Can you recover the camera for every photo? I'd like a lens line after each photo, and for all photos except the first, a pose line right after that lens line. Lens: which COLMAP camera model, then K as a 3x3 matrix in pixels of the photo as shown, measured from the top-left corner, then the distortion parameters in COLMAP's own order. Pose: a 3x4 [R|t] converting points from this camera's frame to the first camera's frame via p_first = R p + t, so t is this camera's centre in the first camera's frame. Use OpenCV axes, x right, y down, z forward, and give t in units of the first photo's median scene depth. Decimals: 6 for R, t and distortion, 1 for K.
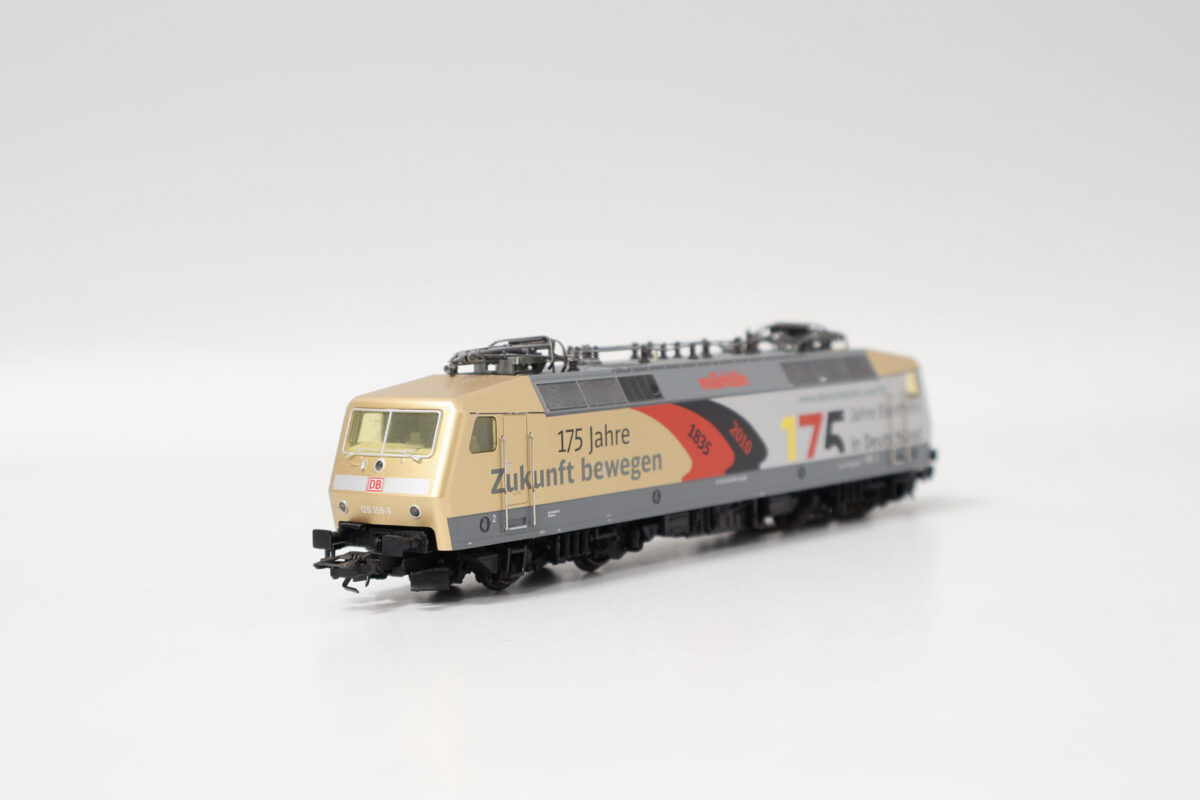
lens RADIAL K [[2016.6, 0, 598.0], [0, 2016.6, 398.6], [0, 0, 1]] dist [0.108774, 0.000000]
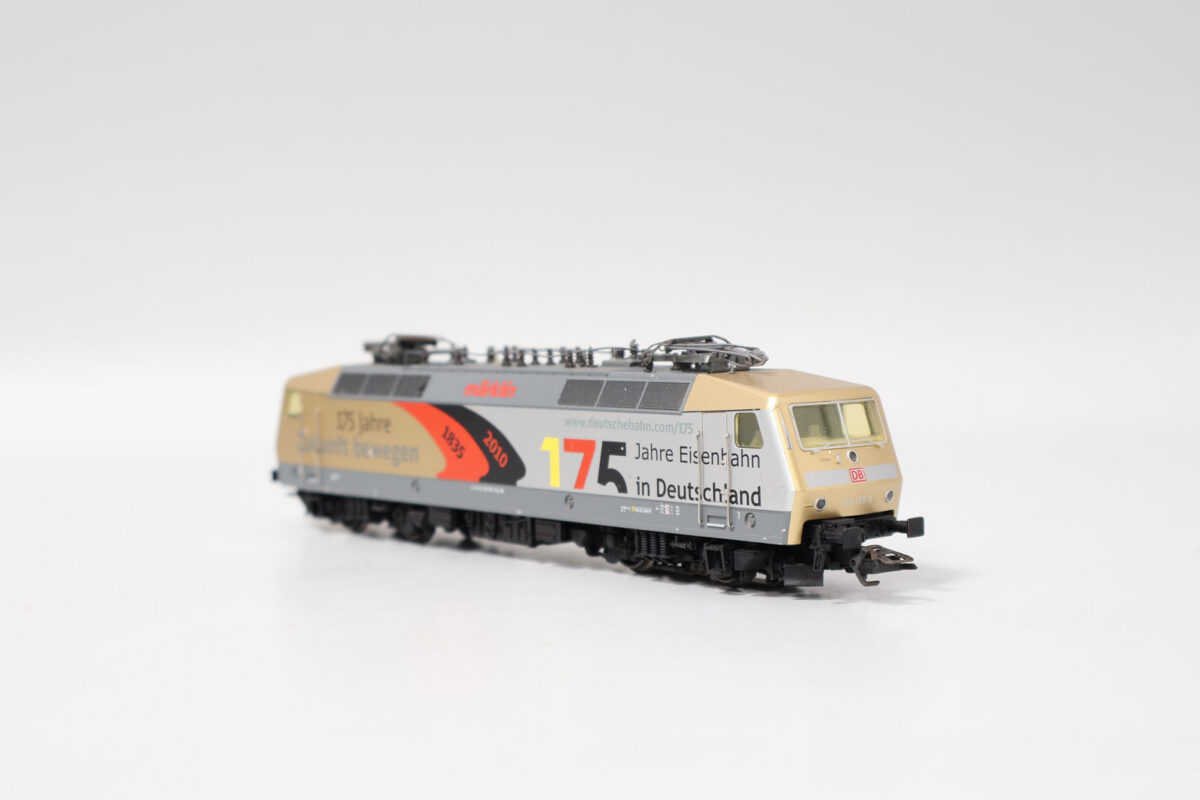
lens RADIAL K [[2016.6, 0, 594.2], [0, 2016.6, 393.7], [0, 0, 1]] dist [0.108774, 0.000000]
pose [[-0.228581, 0.078719, -0.970337, 1.009373], [-0.027952, 0.995784, 0.087368, -0.094388], [0.973123, 0.047094, -0.225417, 1.268053]]
